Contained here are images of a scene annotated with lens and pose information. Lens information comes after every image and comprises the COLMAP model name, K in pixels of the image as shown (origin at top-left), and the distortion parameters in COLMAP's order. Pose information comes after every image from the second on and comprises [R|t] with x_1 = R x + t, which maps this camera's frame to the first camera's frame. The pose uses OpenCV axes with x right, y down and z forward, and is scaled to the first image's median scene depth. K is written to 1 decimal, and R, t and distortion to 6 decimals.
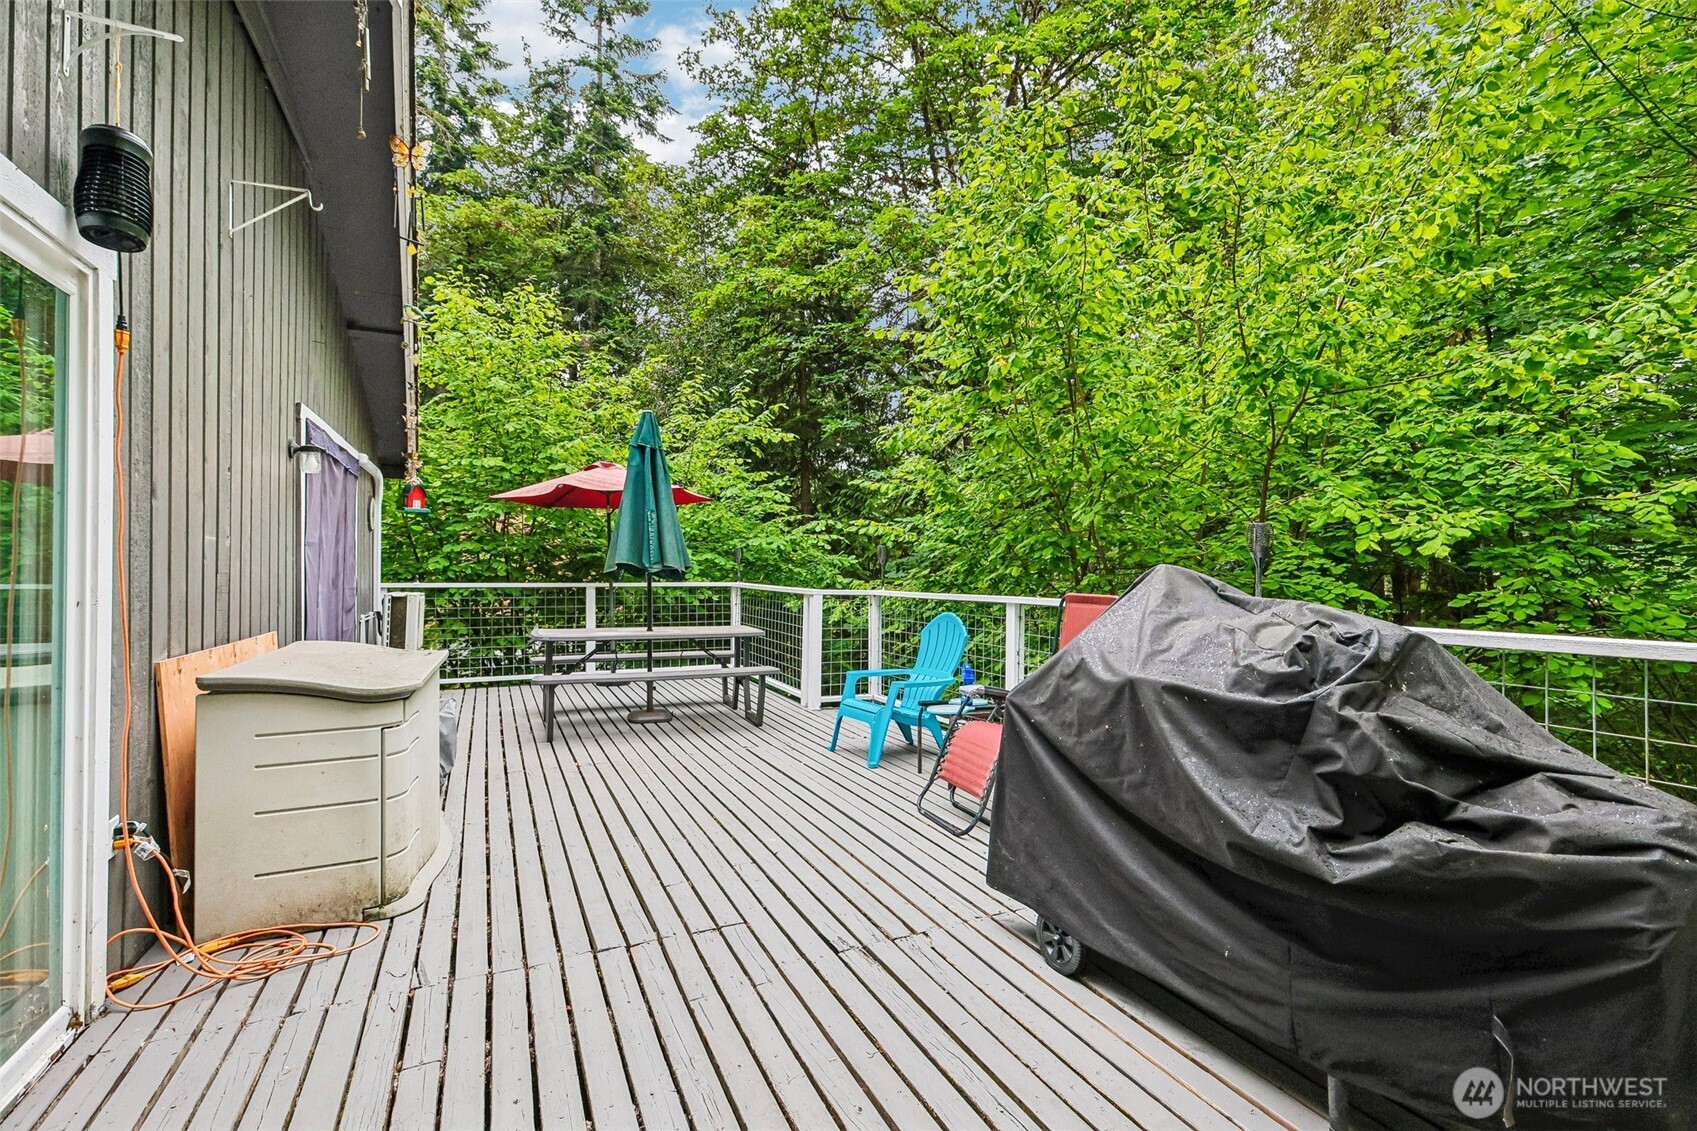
lens RADIAL K [[753.7, 0, 857.0], [0, 753.7, 569.2], [0, 0, 1]] dist [0.000199, 0.003145]
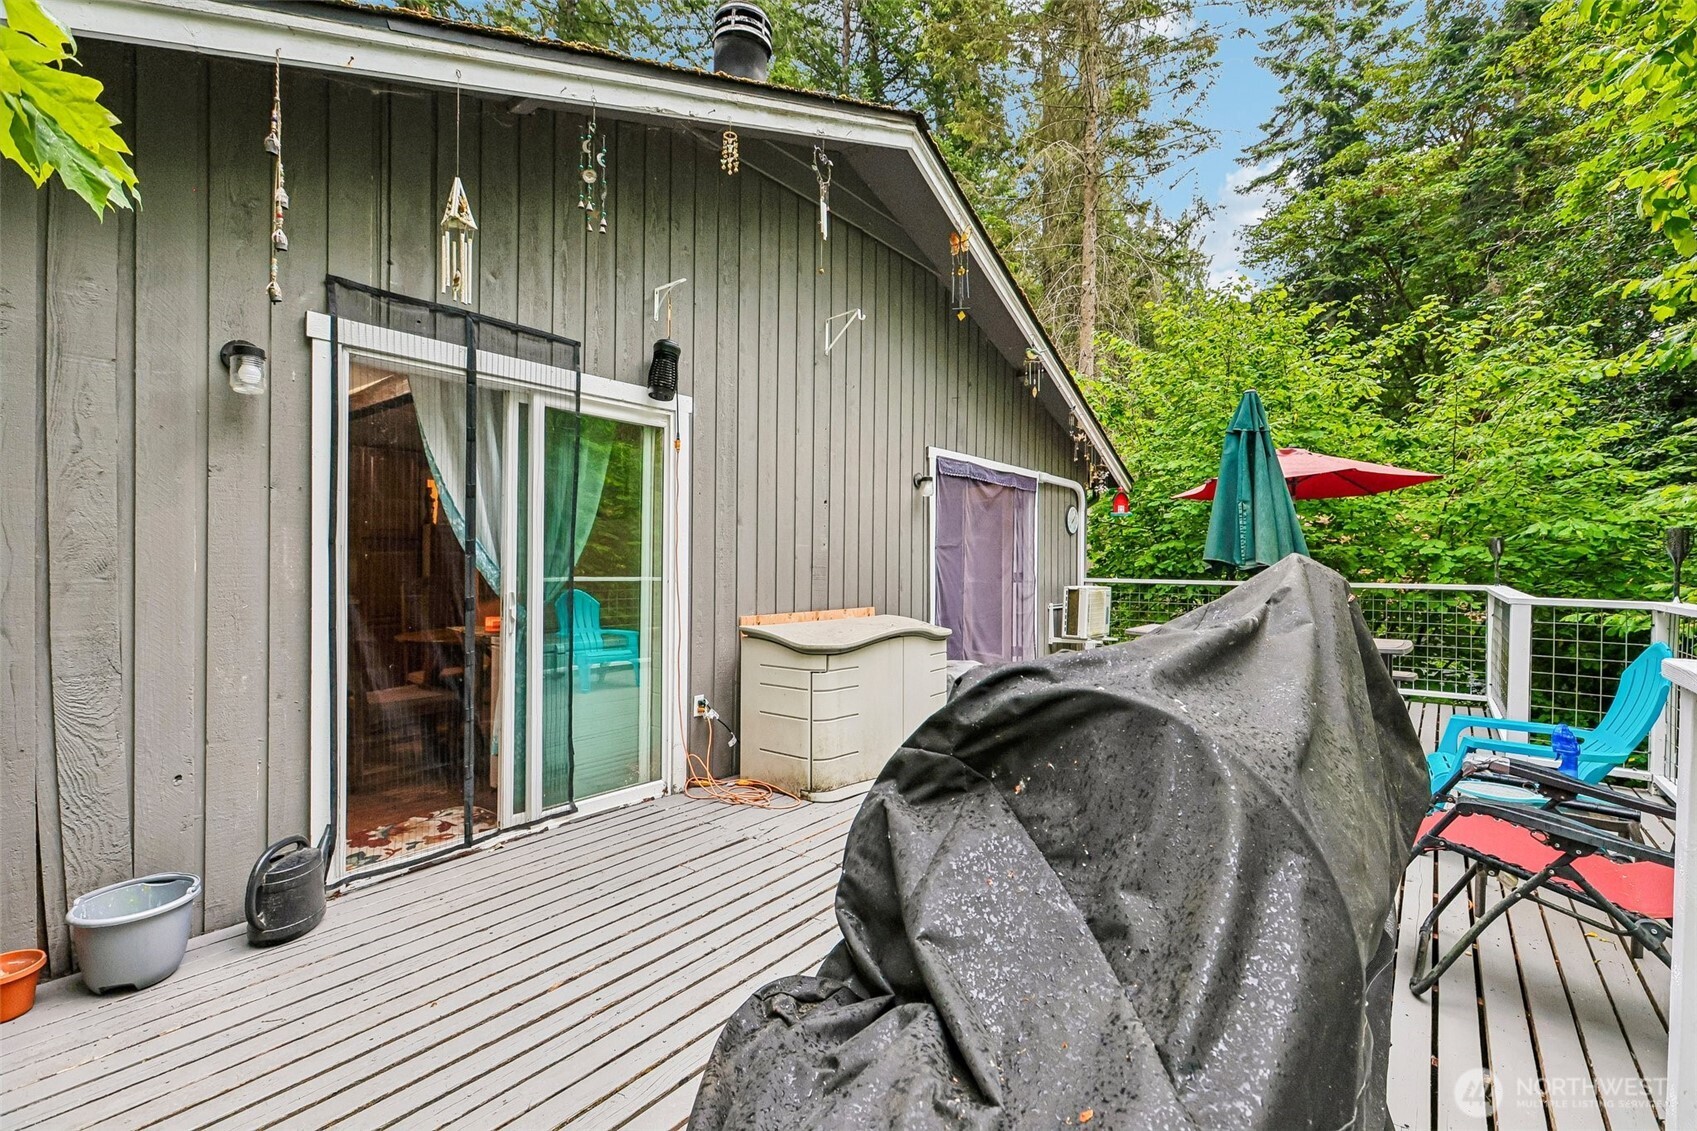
lens RADIAL K [[753.7, 0, 861.3], [0, 753.7, 560.5], [0, 0, 1]] dist [0.000199, 0.003145]
pose [[0.449320, -0.007049, -0.893343, 0.321429], [-0.003039, 0.999951, -0.009419, 0.003309], [0.893366, 0.006946, 0.449276, 0.186080]]
